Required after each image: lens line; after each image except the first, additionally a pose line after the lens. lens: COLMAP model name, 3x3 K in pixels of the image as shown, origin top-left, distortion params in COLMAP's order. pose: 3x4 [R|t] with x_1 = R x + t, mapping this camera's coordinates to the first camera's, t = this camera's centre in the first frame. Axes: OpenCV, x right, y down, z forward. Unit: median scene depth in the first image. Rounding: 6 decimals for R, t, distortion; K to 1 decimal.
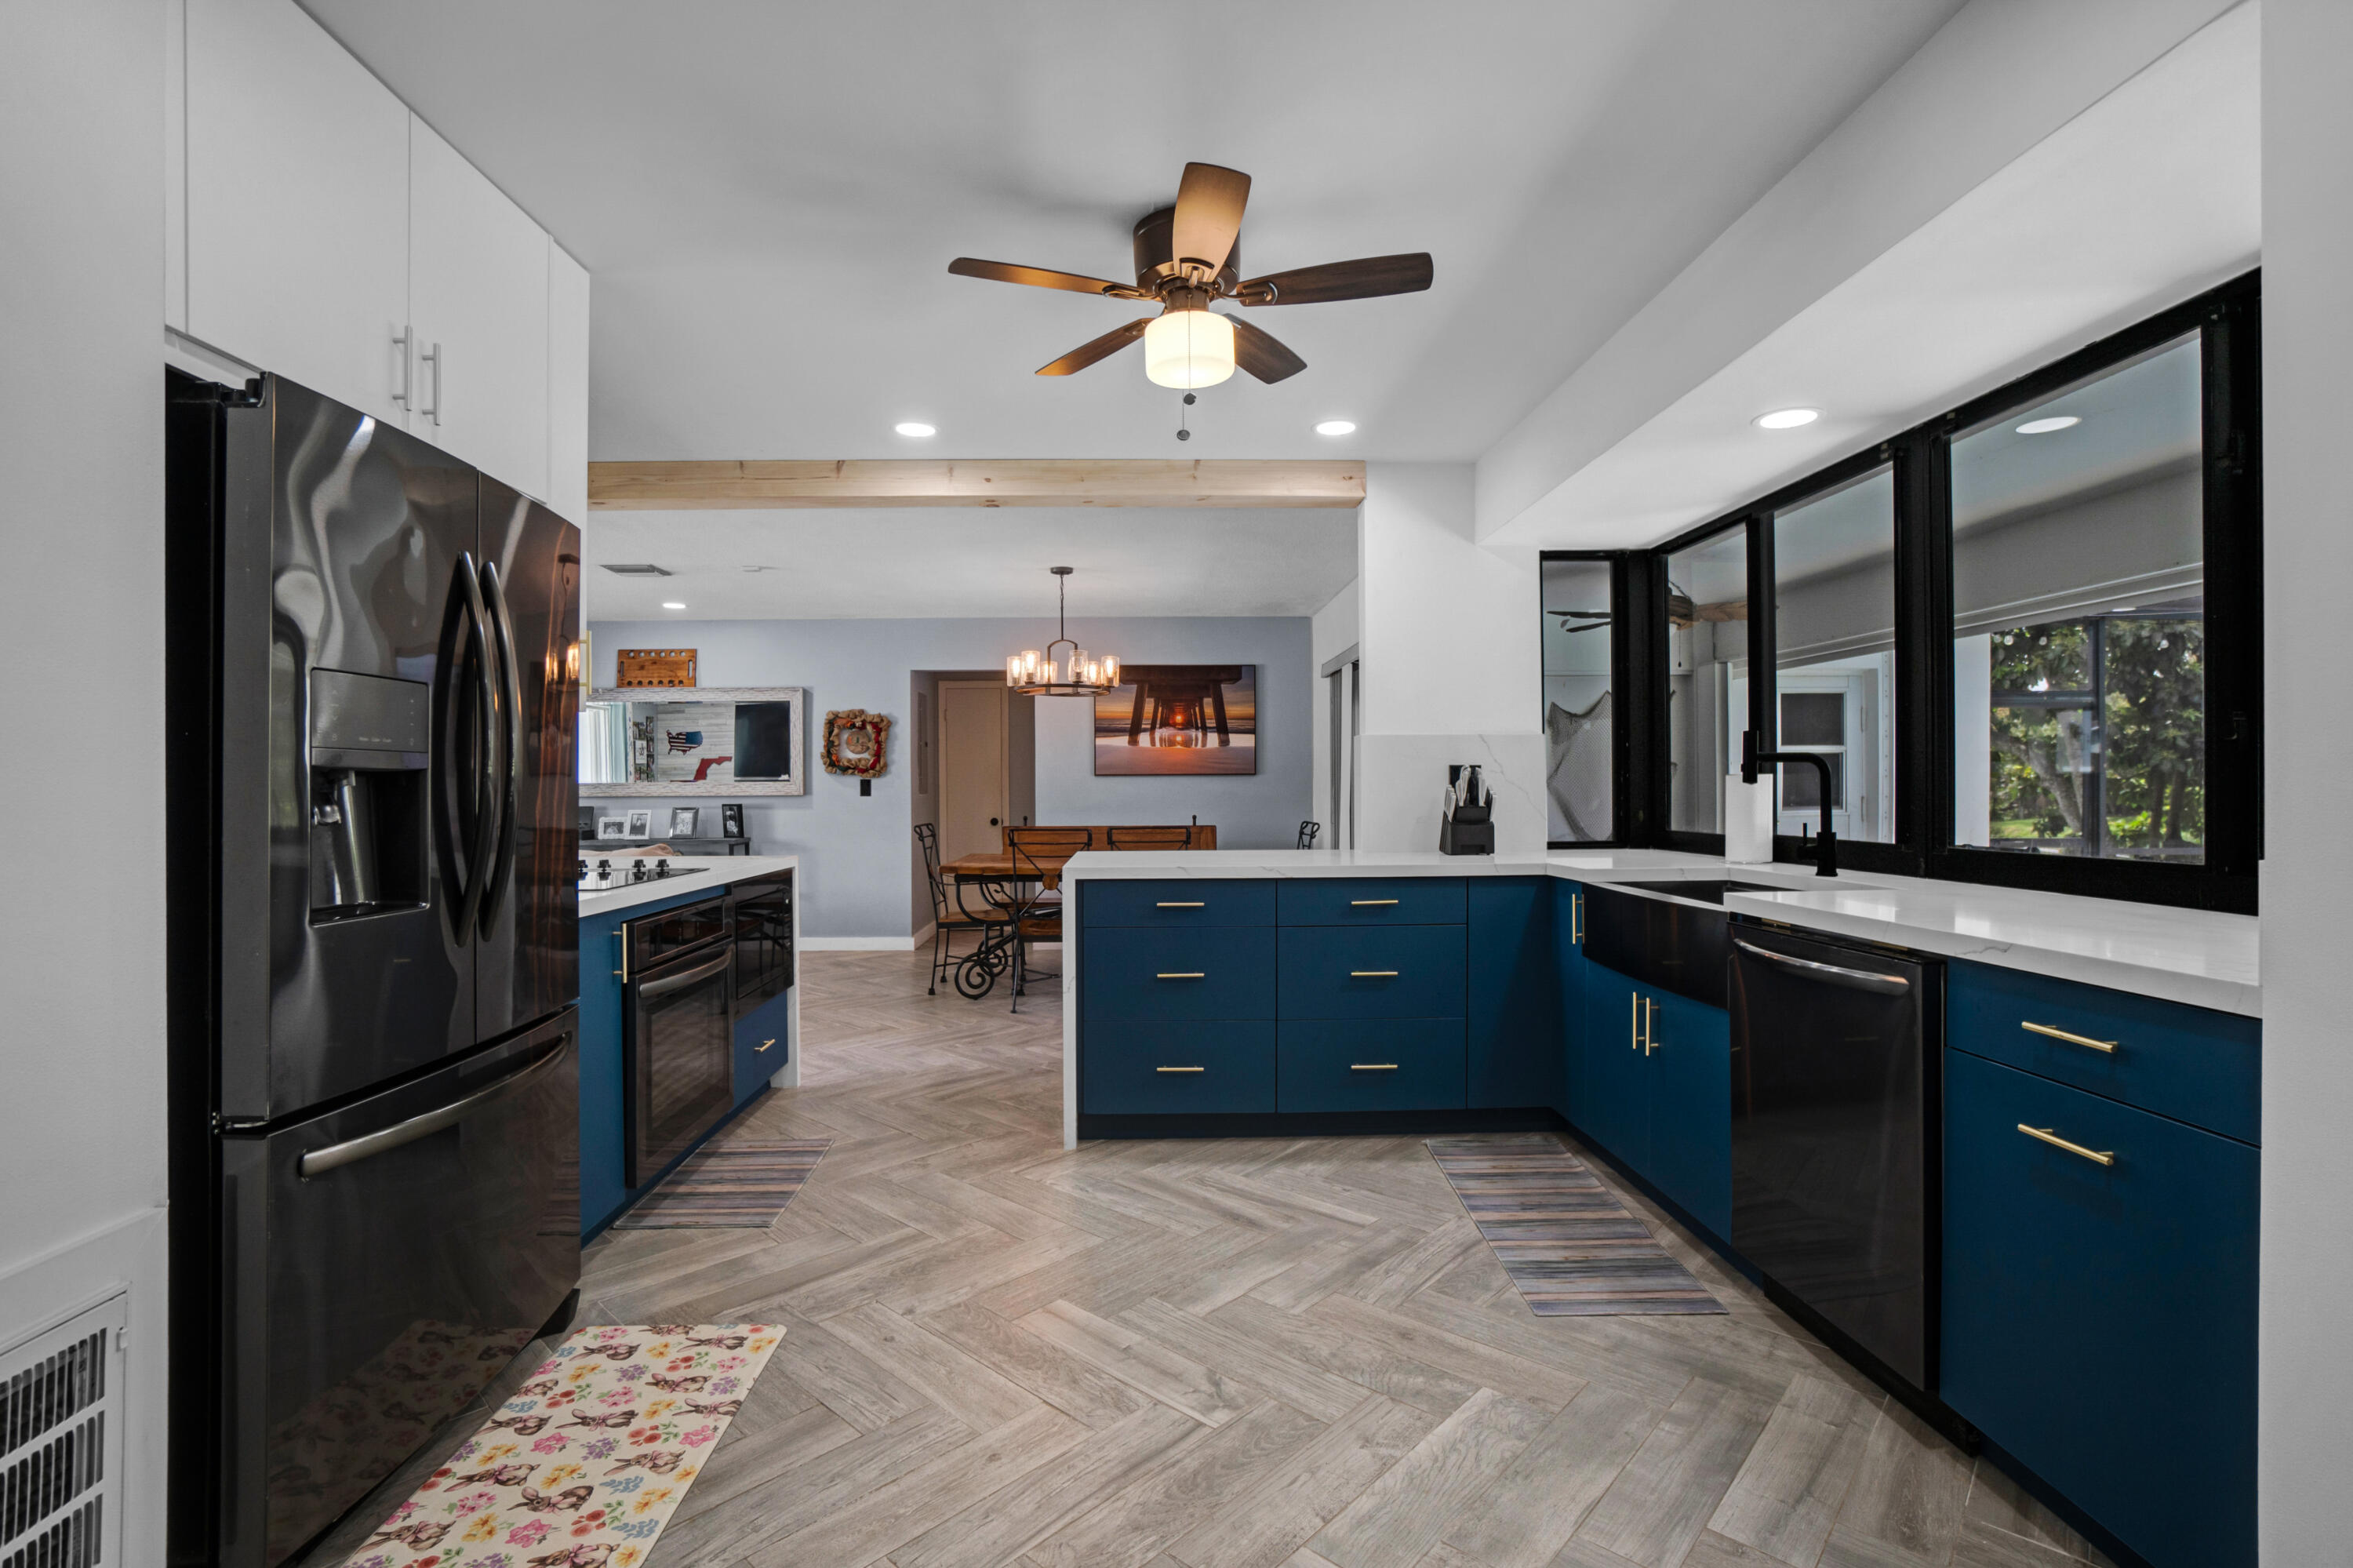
lens RADIAL K [[1086.2, 0, 1155.7], [0, 1086.2, 803.1], [0, 0, 1]] dist [-0.029066, 0.000415]
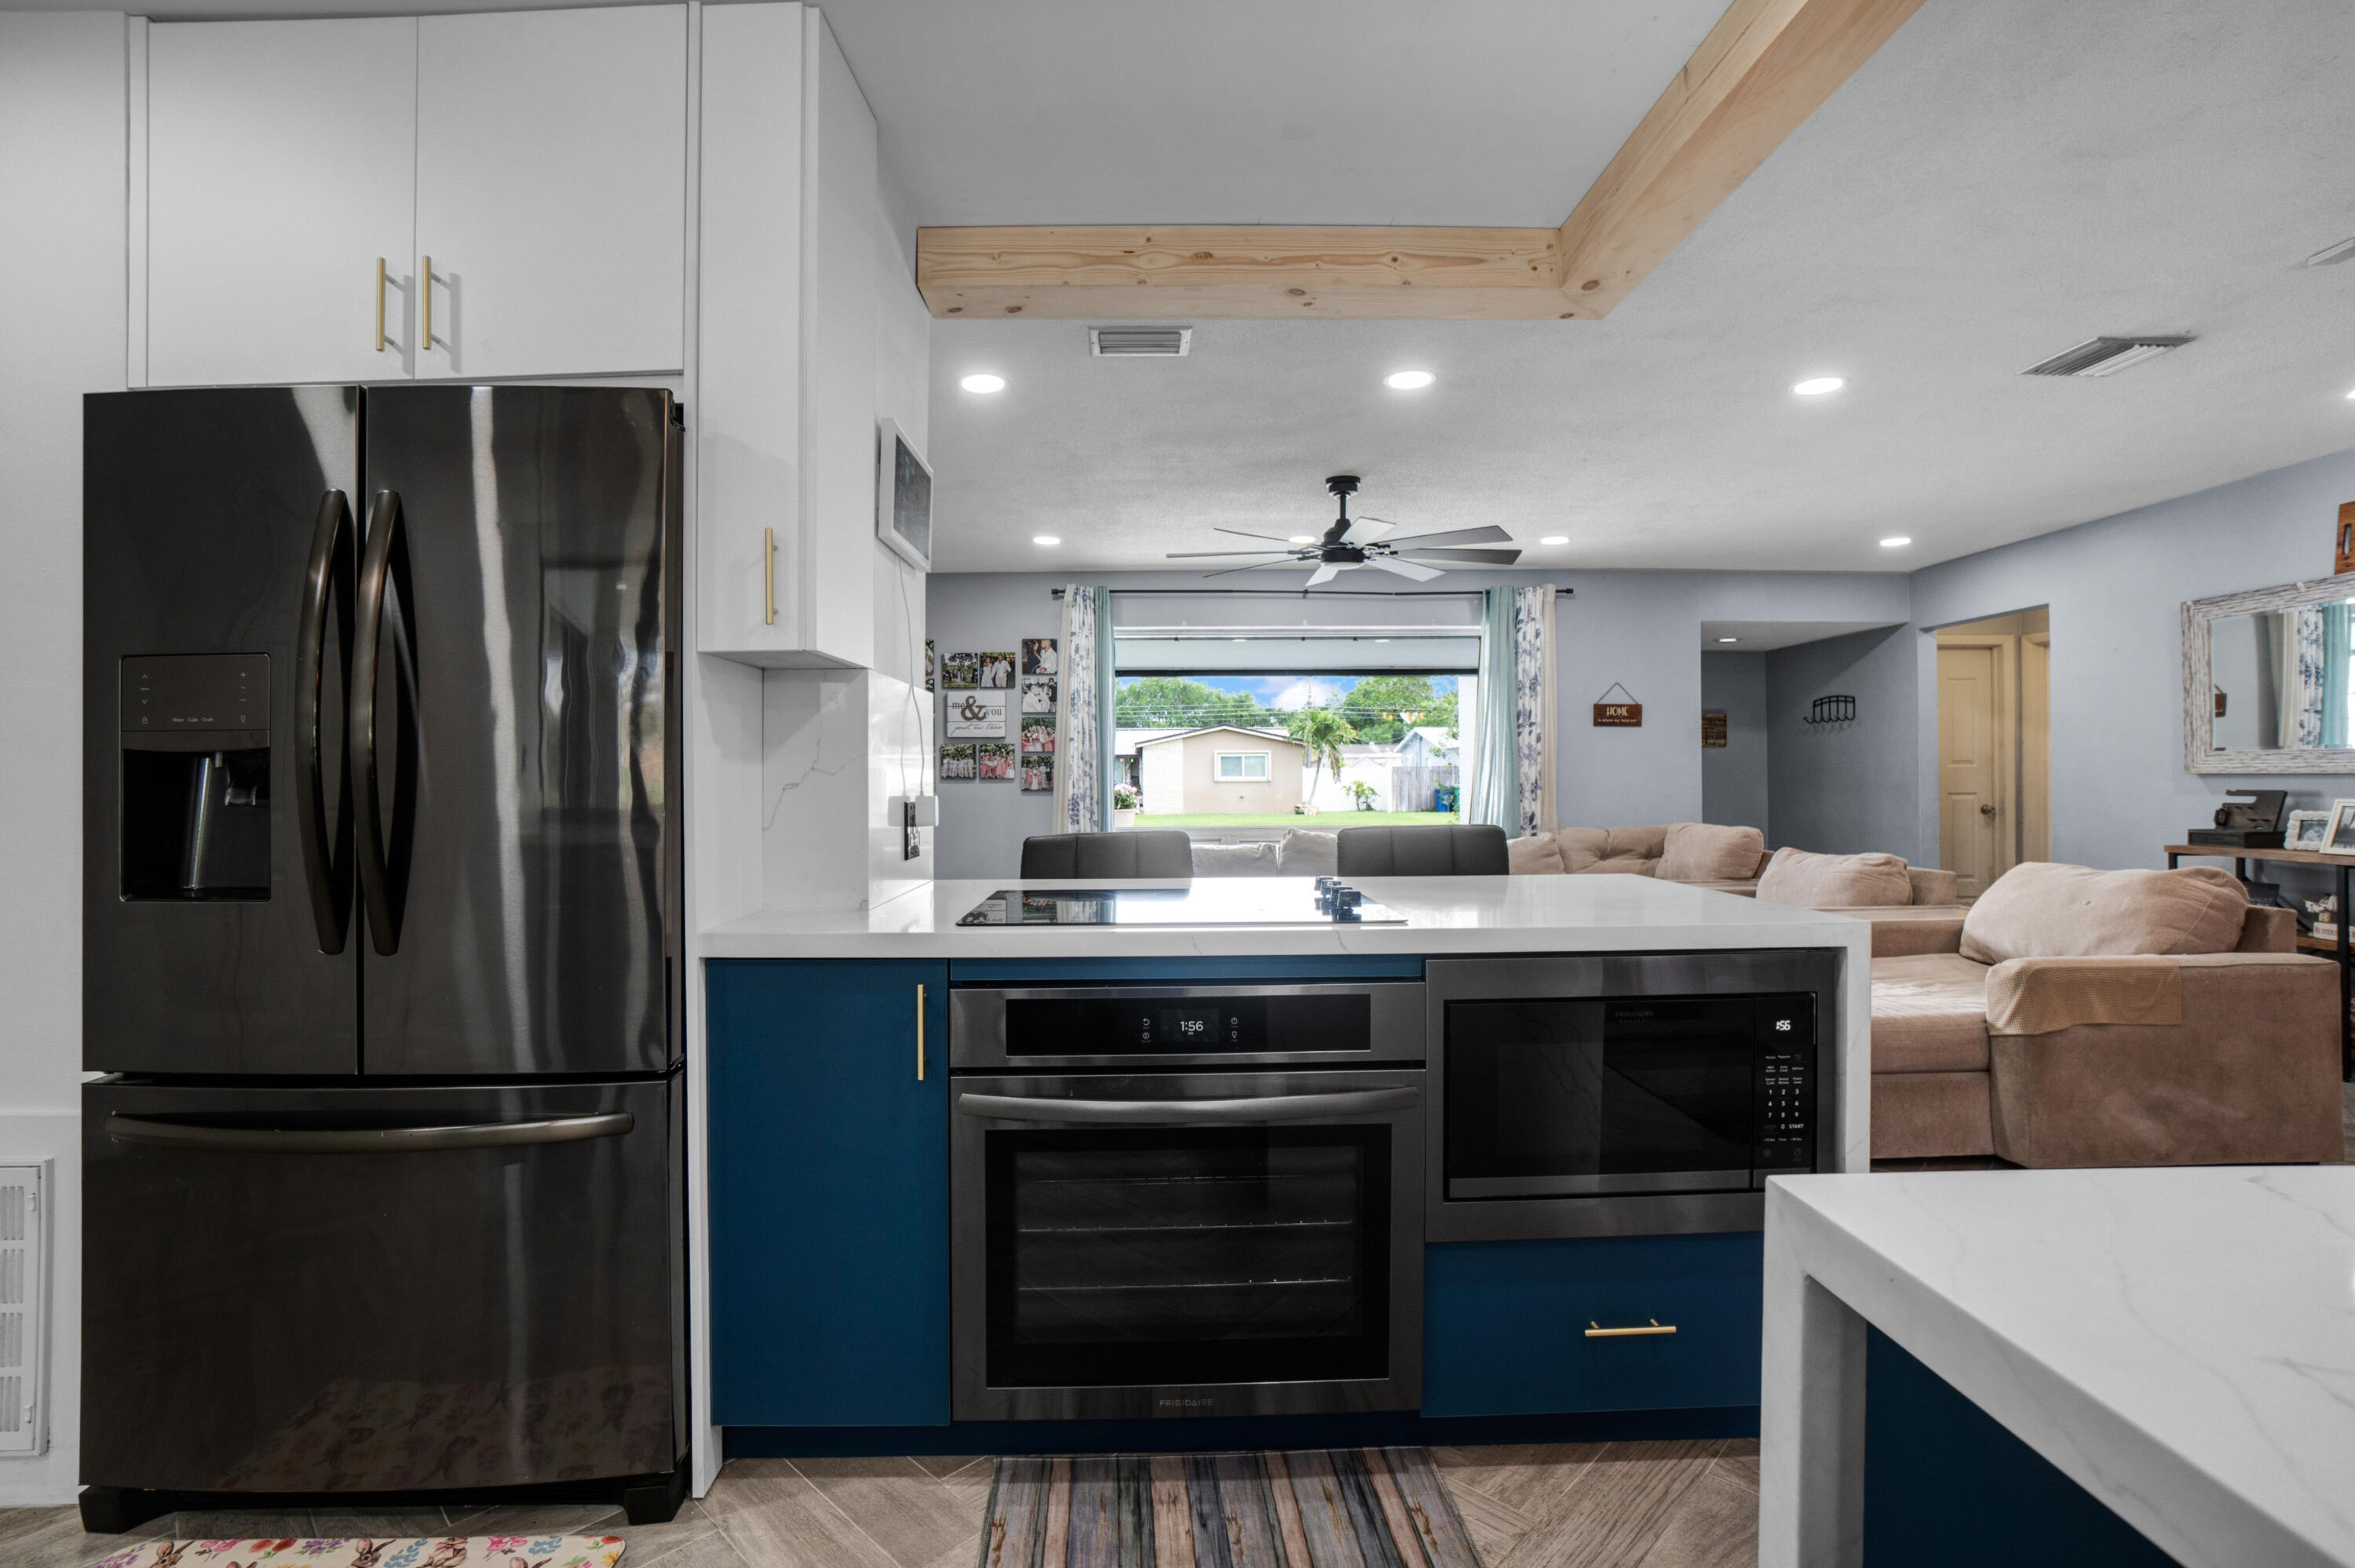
lens RADIAL K [[1087.6, 0, 1159.6], [0, 1087.6, 765.3], [0, 0, 1]] dist [-0.059735, 0.022518]
pose [[-0.017446, -0.005638, -0.999832, 0.082879], [-0.006184, 0.999966, -0.005531, -0.007331], [0.999829, 0.006086, -0.017481, 0.765041]]
